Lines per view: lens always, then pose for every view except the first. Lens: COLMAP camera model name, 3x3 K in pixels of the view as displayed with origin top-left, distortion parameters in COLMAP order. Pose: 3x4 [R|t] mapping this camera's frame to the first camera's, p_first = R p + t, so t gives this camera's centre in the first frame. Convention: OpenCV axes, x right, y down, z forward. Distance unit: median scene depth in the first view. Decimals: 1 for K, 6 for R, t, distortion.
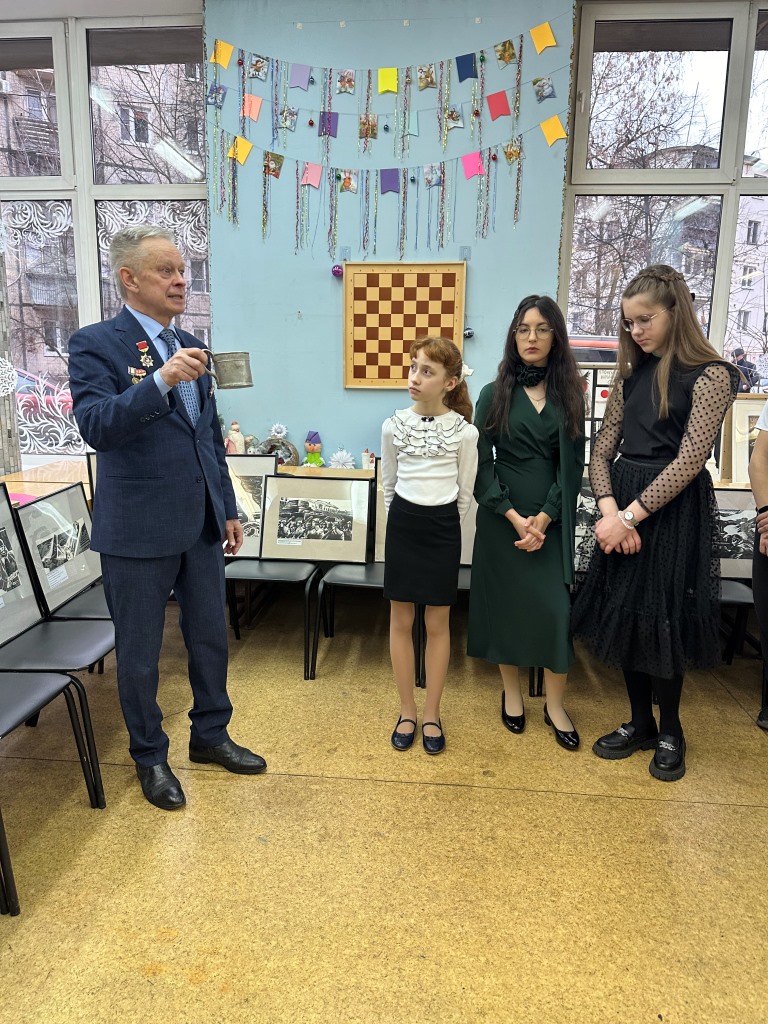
lens RADIAL K [[724.0, 0, 381.0], [0, 724.0, 517.3], [0, 0, 1]] dist [0.021529, -0.039885]
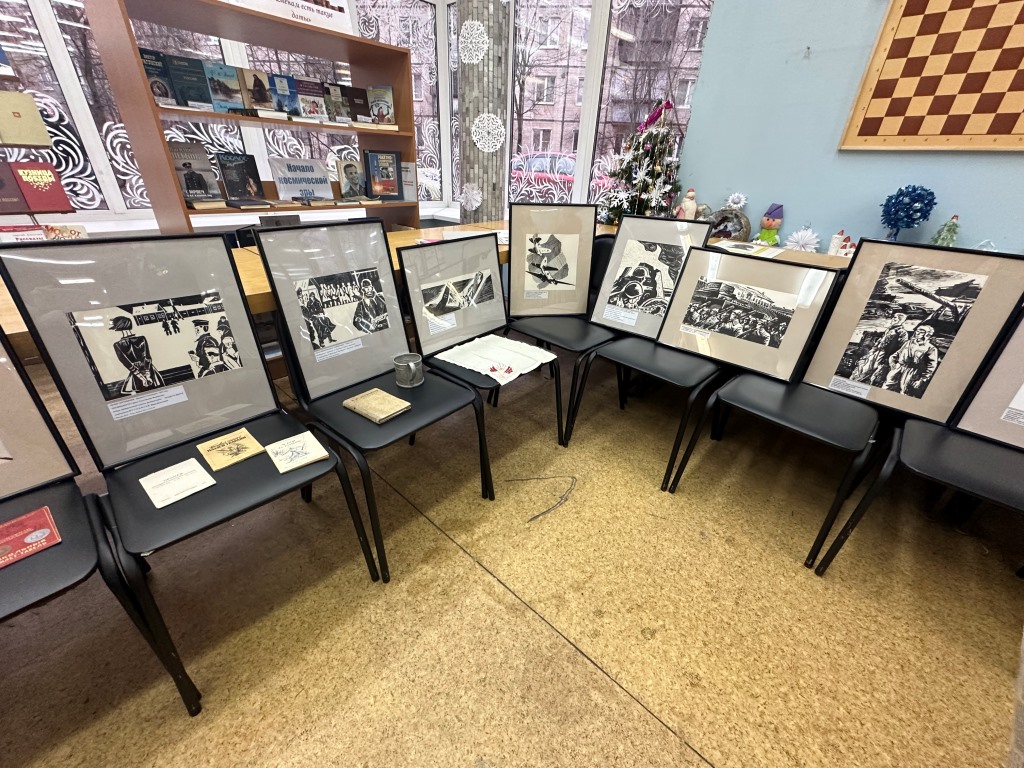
lens RADIAL K [[411.1, 0, 507.4], [0, 411.1, 386.4], [0, 0, 1]] dist [0.004182, -0.000305]
pose [[0.791266, 0.301944, -0.531721, -0.017466], [-0.142515, 0.936694, 0.319834, -0.021269], [0.594632, -0.177296, 0.784206, 0.350182]]
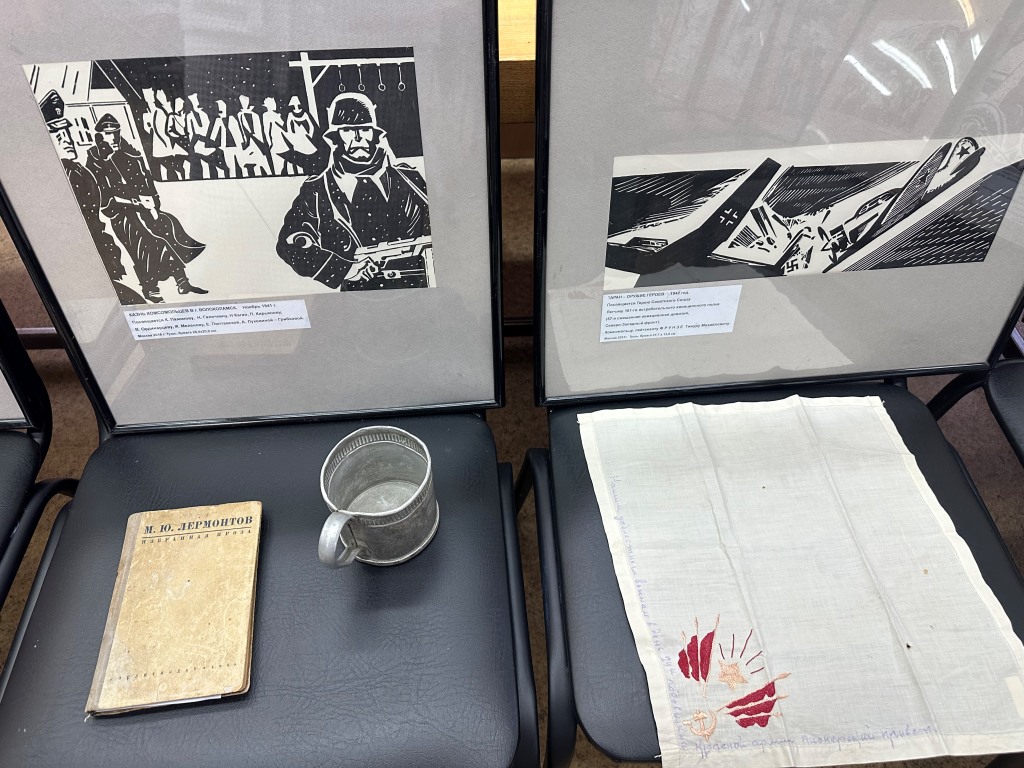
lens RADIAL K [[724.0, 0, 491.7], [0, 724.0, 408.1], [0, 0, 1]] dist [0.021529, -0.039885]
pose [[0.142744, 0.747446, -0.648806, -0.157737], [-0.208389, 0.663521, 0.718550, -0.043118], [0.967573, 0.032635, 0.250473, 0.532628]]
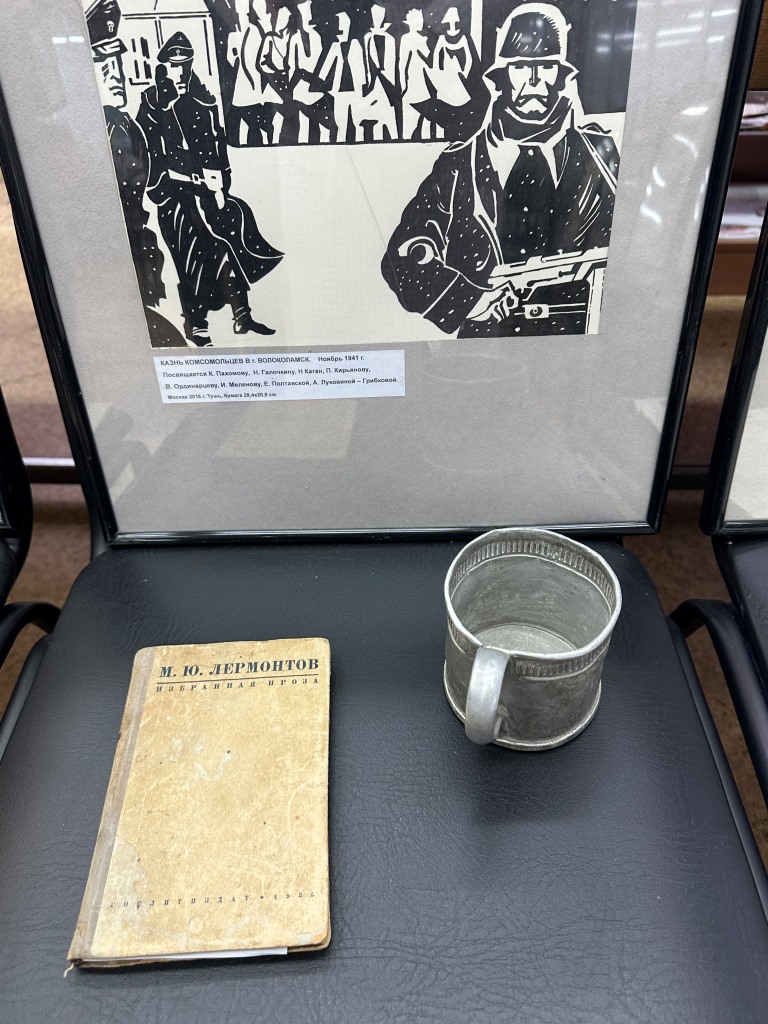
lens RADIAL K [[753.3, 0, 357.8], [0, 753.3, 525.4], [0, 0, 1]] dist [0.049992, -0.090749]
pose [[0.050137, 0.670806, -0.739937, -0.180661], [-0.172393, 0.735561, 0.655157, 0.007060], [0.983751, 0.094712, 0.152521, 0.511048]]
